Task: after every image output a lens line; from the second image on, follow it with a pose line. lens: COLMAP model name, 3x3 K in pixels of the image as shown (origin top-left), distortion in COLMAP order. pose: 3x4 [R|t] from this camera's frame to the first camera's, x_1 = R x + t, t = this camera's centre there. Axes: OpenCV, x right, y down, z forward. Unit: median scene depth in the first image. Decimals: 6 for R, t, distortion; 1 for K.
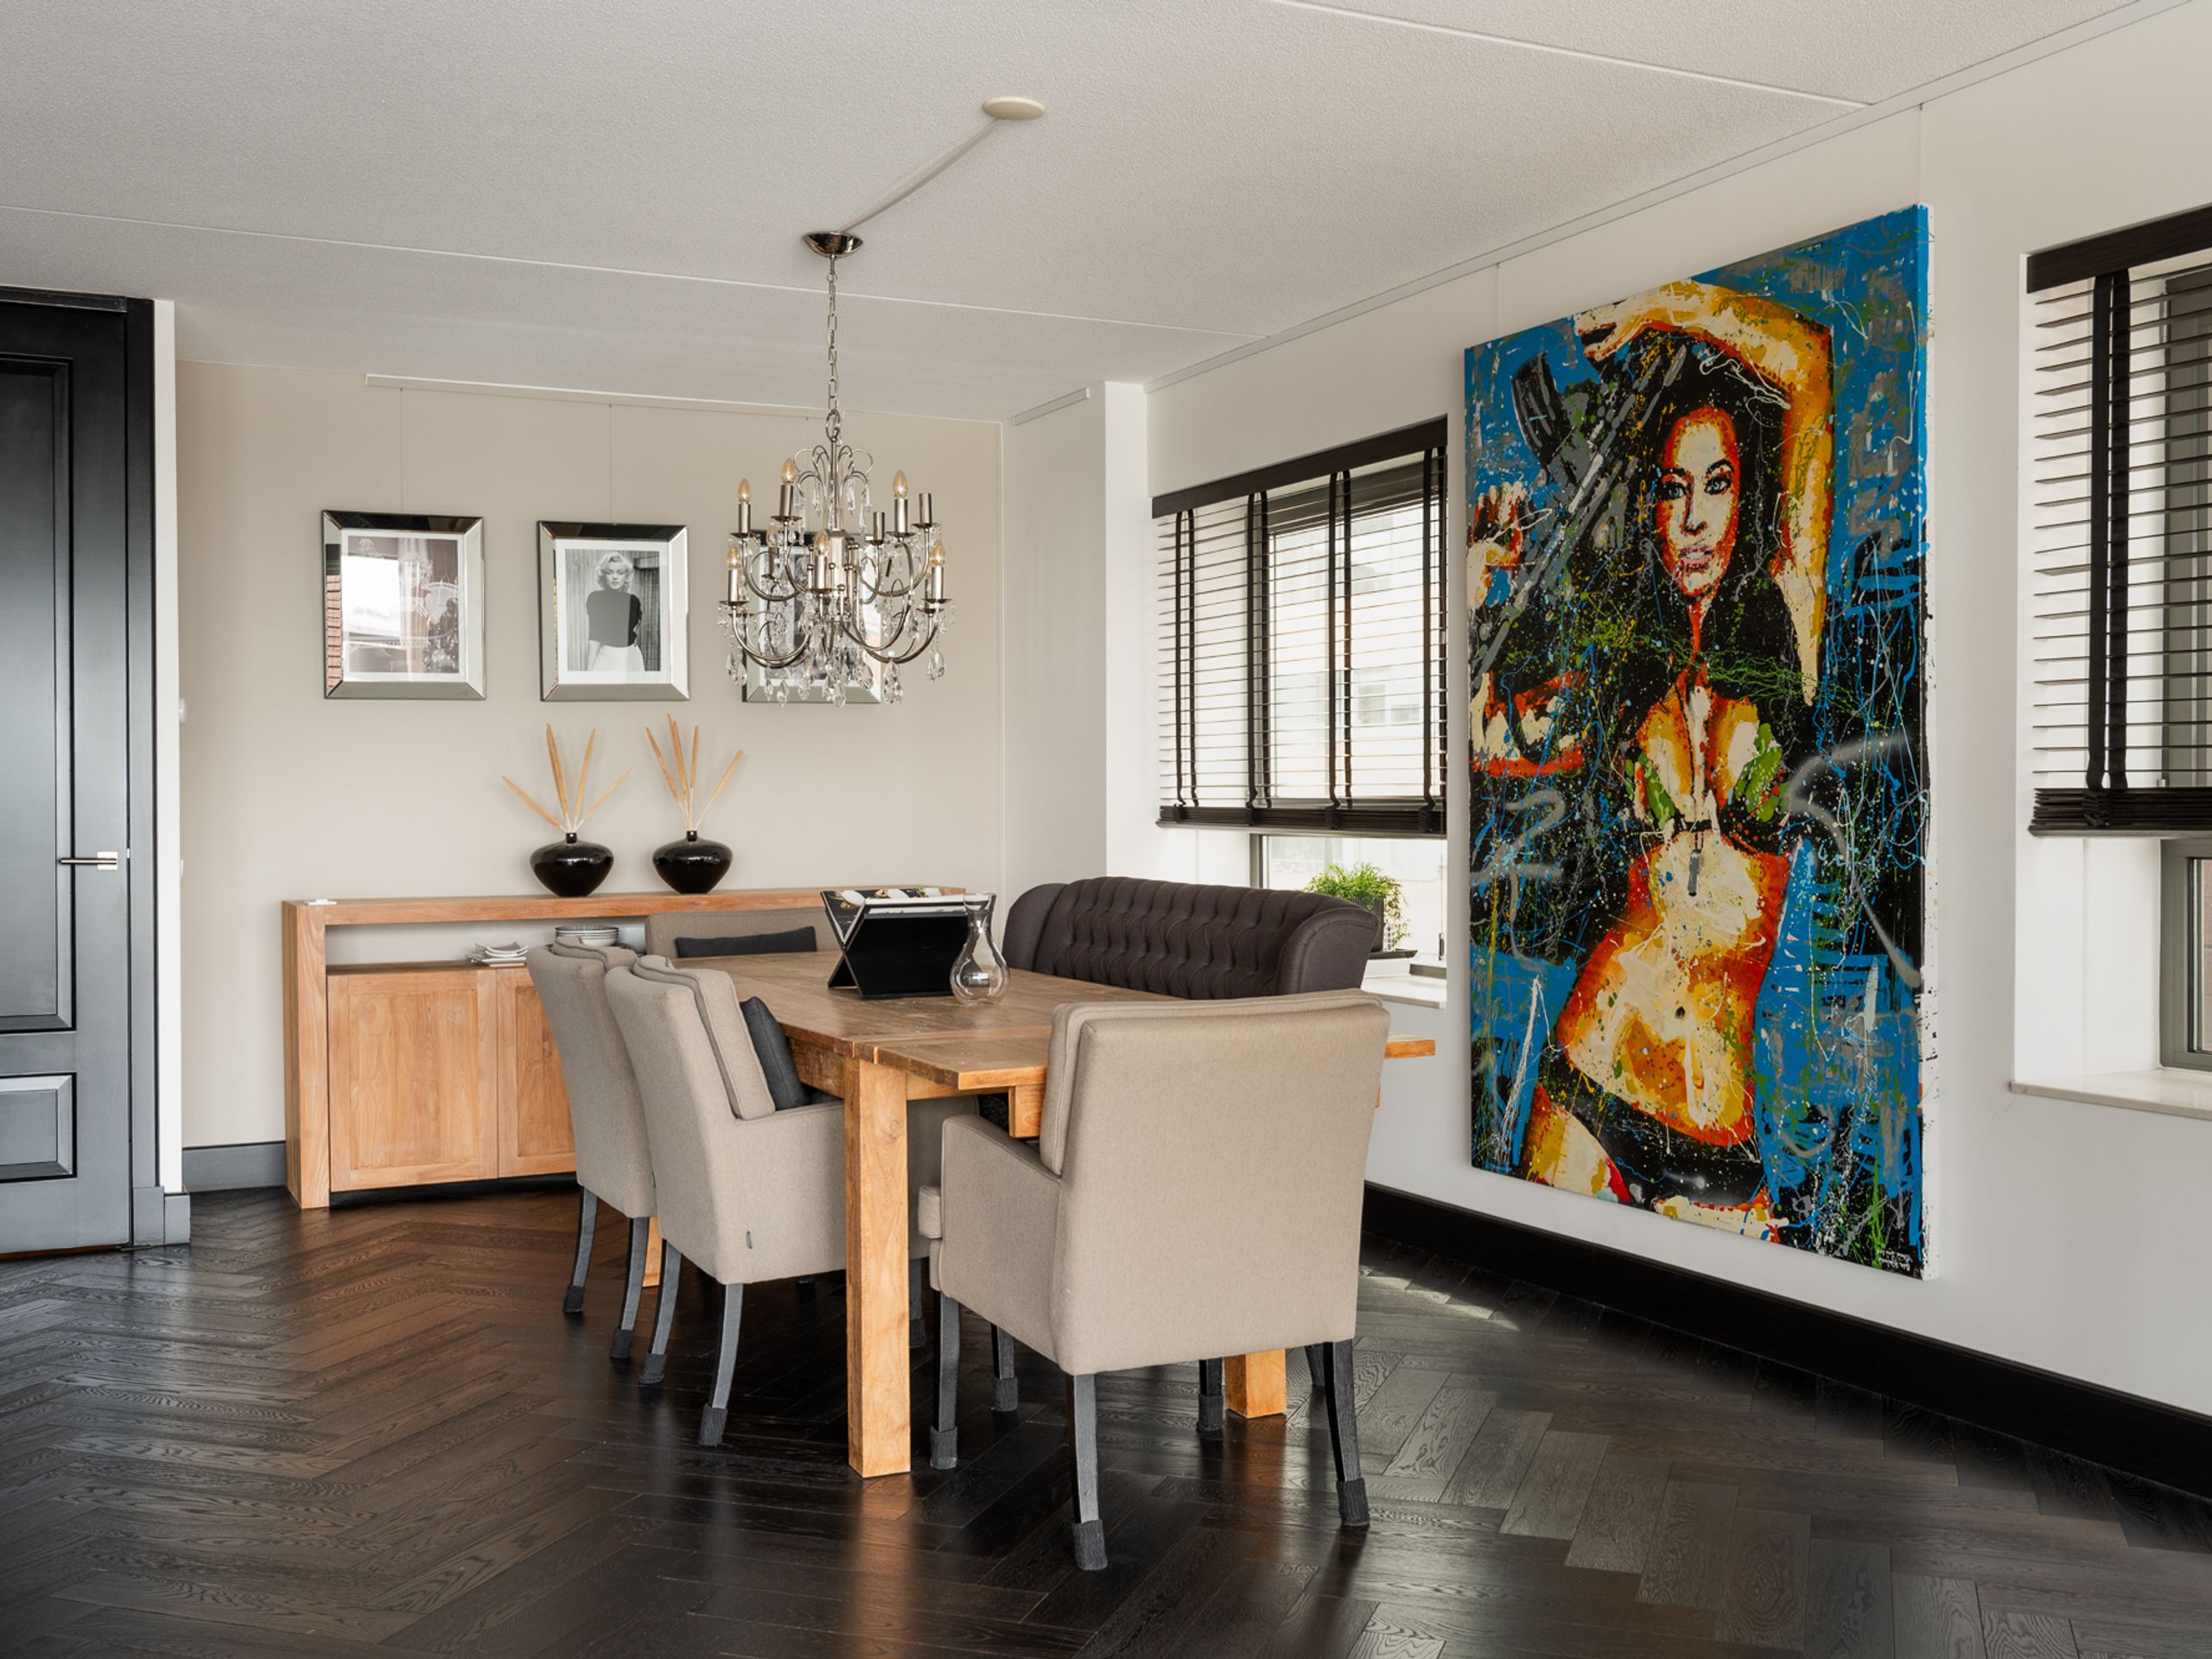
lens RADIAL K [[2213.6, 0, 1106.0], [0, 2213.6, 829.5], [0, 0, 1]] dist [-0.000998, -0.002621]
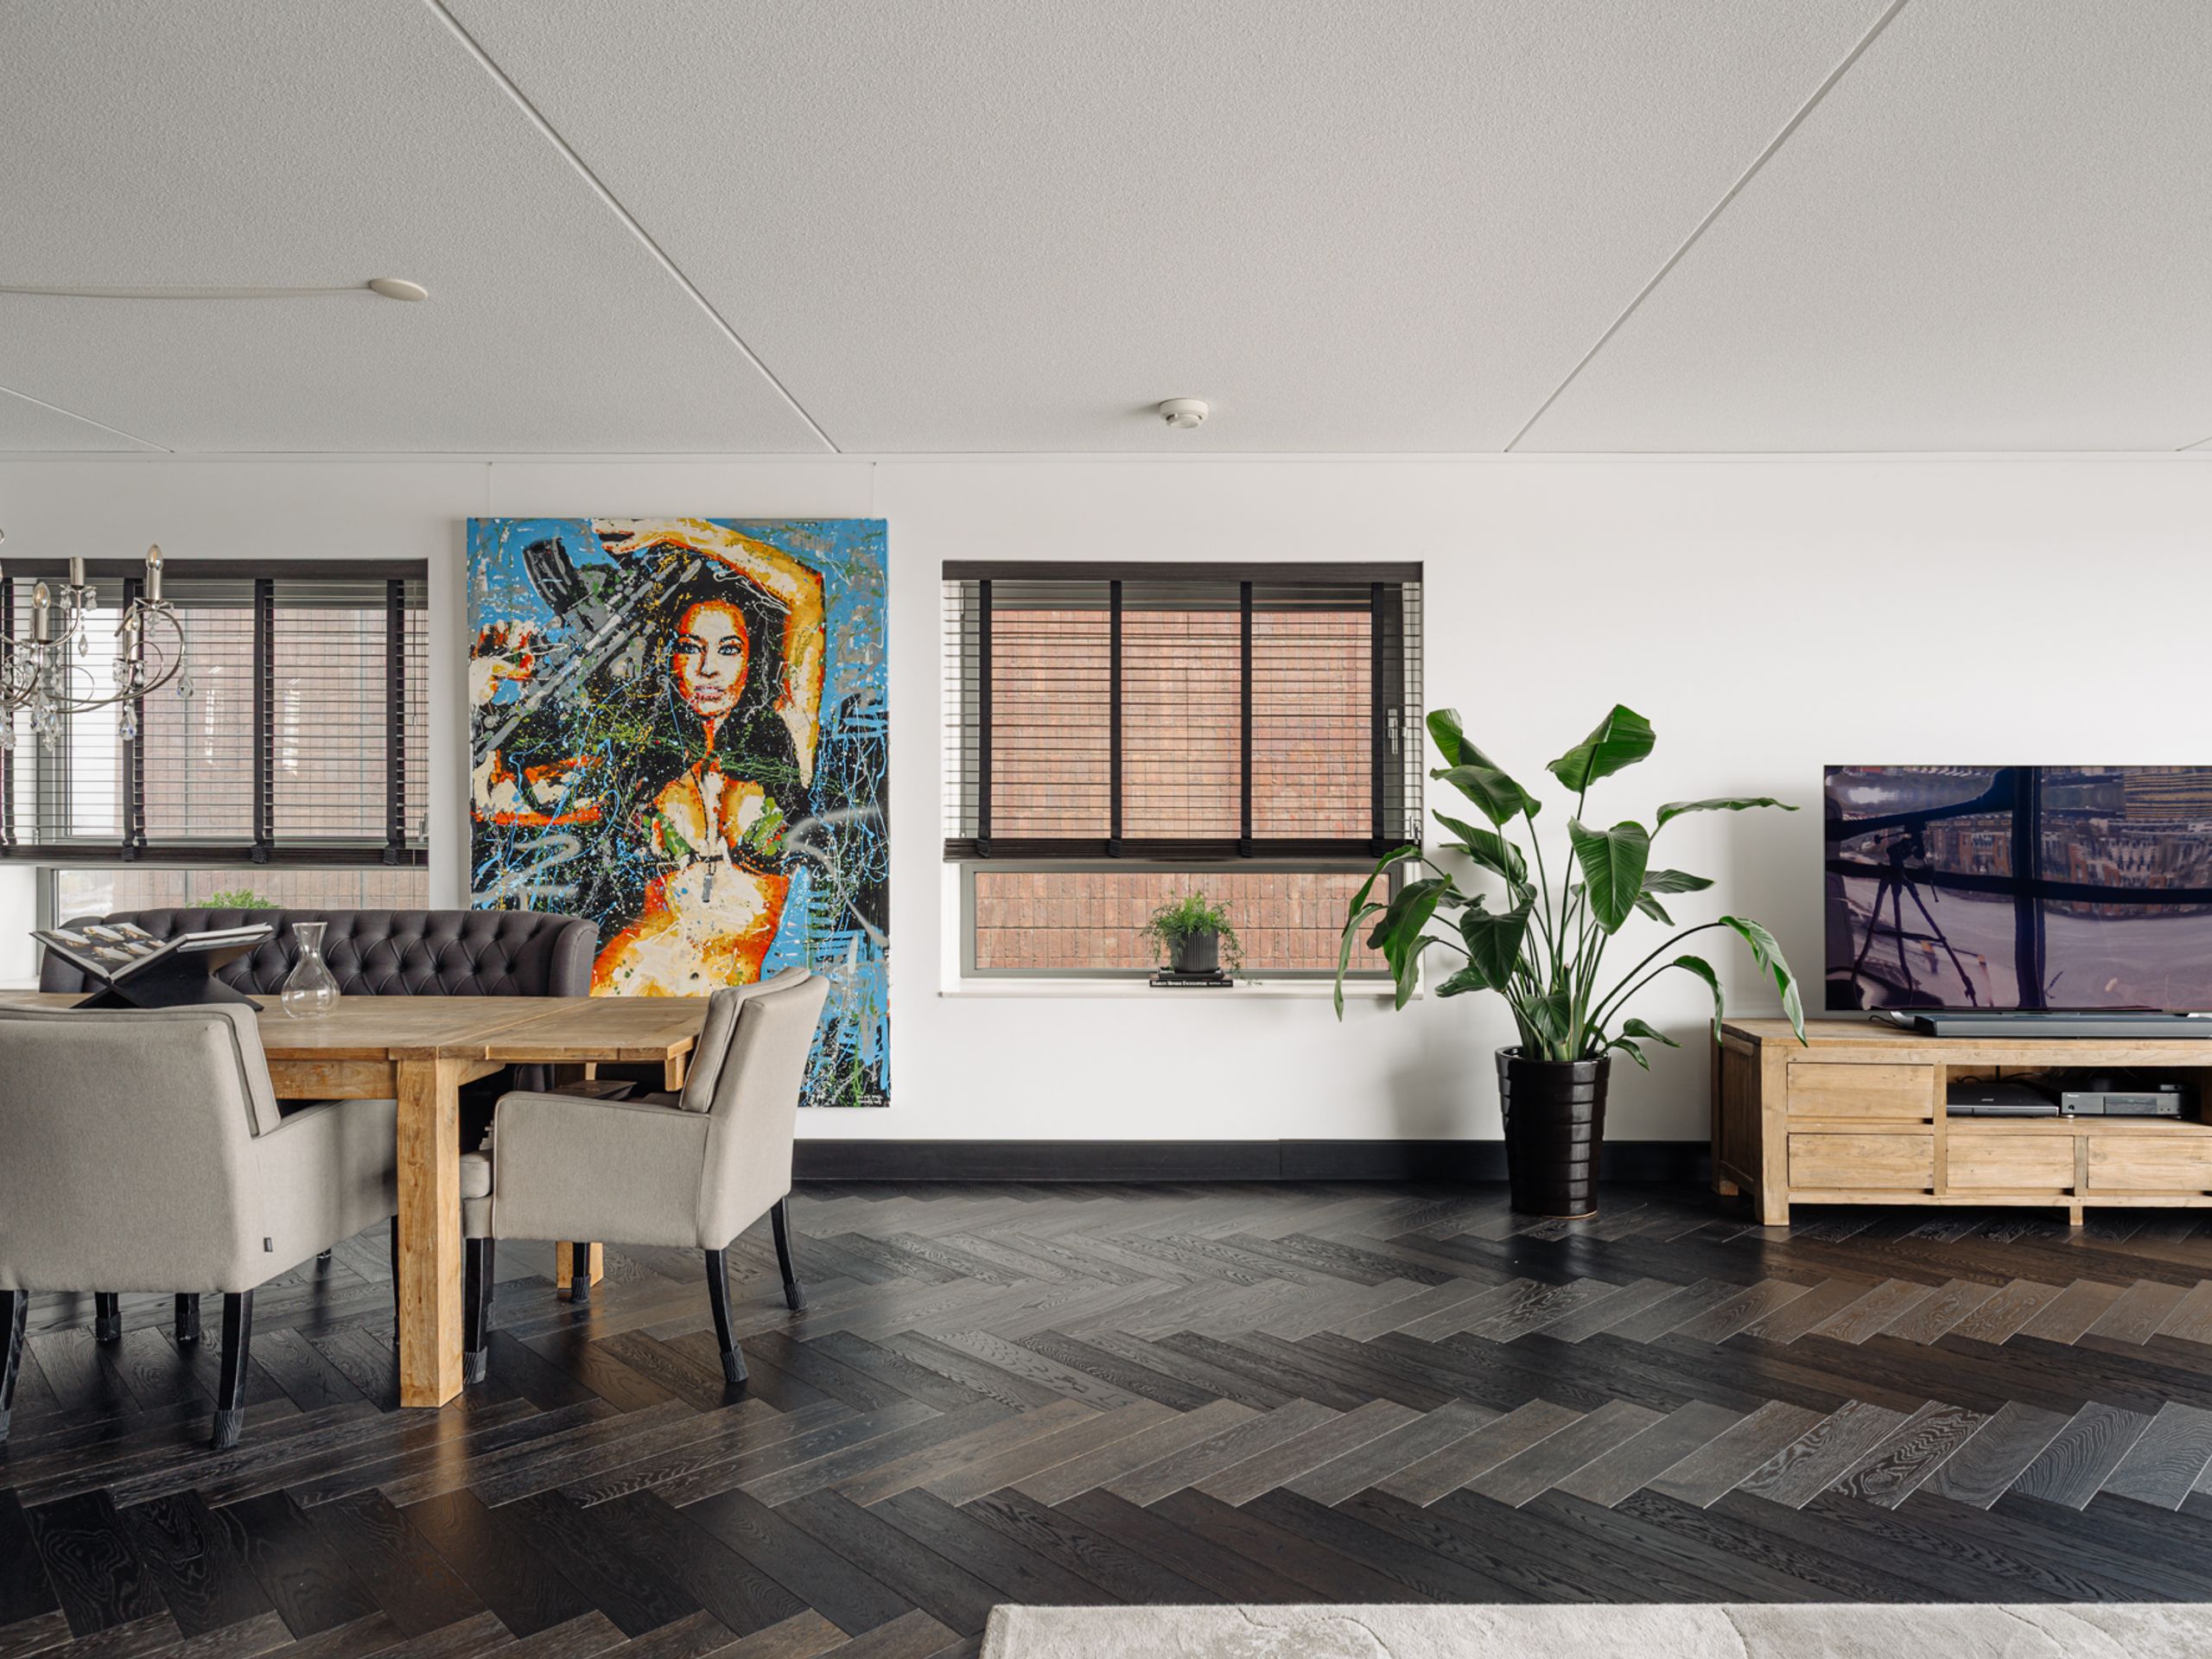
lens RADIAL K [[1368.8, 0, 1106.0], [0, 1368.8, 829.5], [0, 0, 1]] dist [-0.000303, 0.000096]
pose [[0.425299, 0.019484, 0.904843, -0.508132], [0.006935, 0.999669, -0.024785, 0.003796], [-0.905026, 0.016816, 0.425023, 0.313834]]
